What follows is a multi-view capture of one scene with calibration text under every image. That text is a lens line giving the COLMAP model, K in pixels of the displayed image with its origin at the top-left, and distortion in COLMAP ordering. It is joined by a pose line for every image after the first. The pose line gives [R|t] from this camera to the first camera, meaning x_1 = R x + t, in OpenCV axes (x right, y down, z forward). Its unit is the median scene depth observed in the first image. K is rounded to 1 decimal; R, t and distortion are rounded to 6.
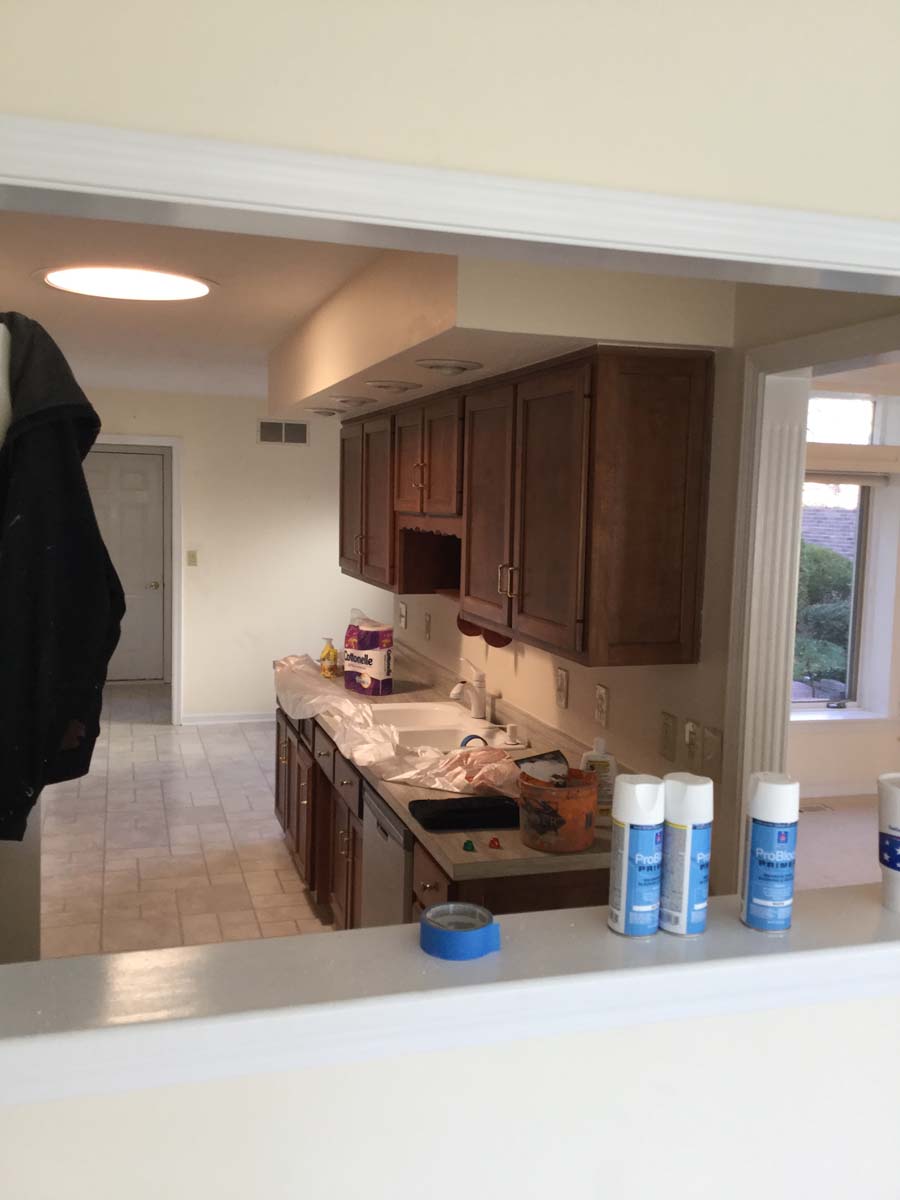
lens RADIAL K [[1088.9, 0, 449.5], [0, 1088.9, 608.0], [0, 0, 1]] dist [0.092996, -0.139386]
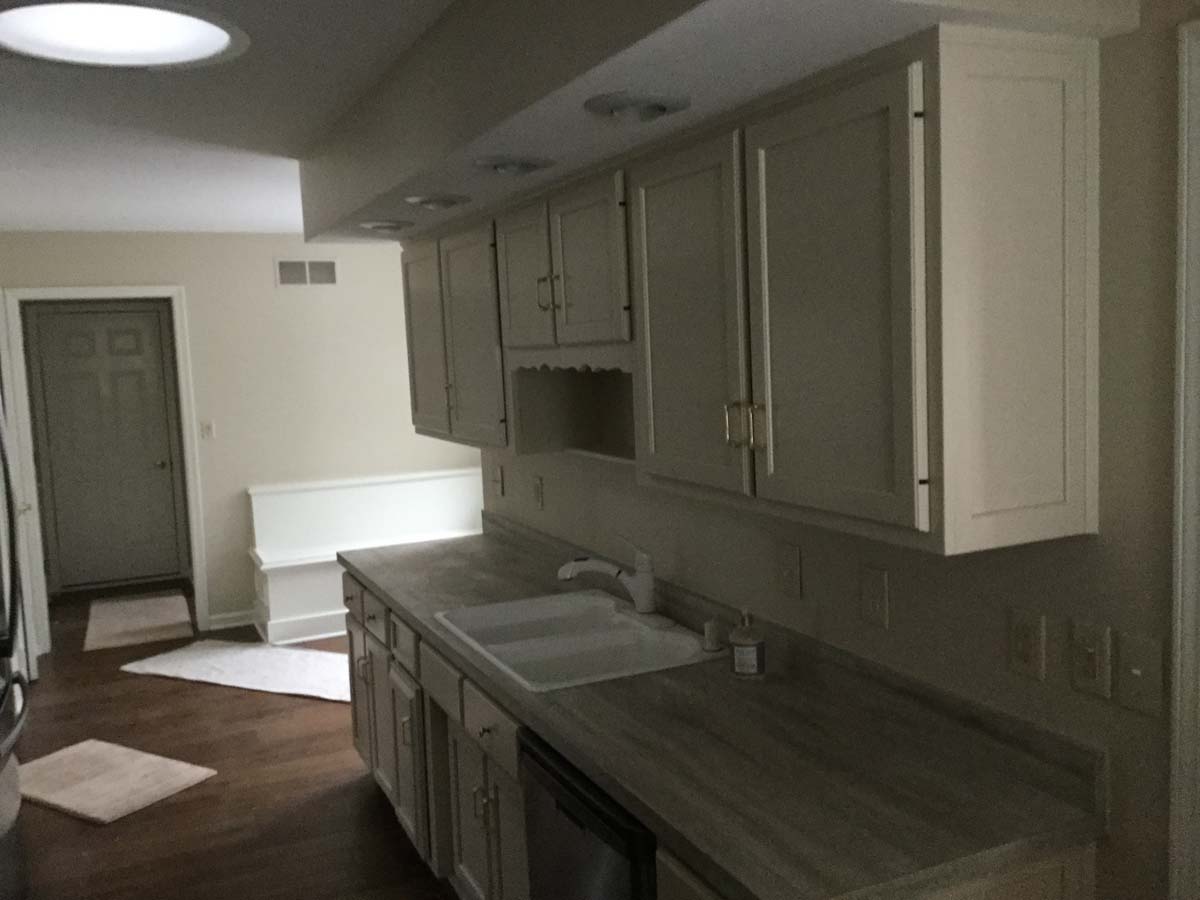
lens RADIAL K [[1088.9, 0, 589.7], [0, 1088.9, 440.1], [0, 0, 1]] dist [0.092996, -0.139386]
pose [[0.989427, -0.082555, 0.119239, -0.070122], [0.083858, 0.996460, -0.005938, -0.012042], [-0.118327, 0.015874, 0.992848, 0.199281]]
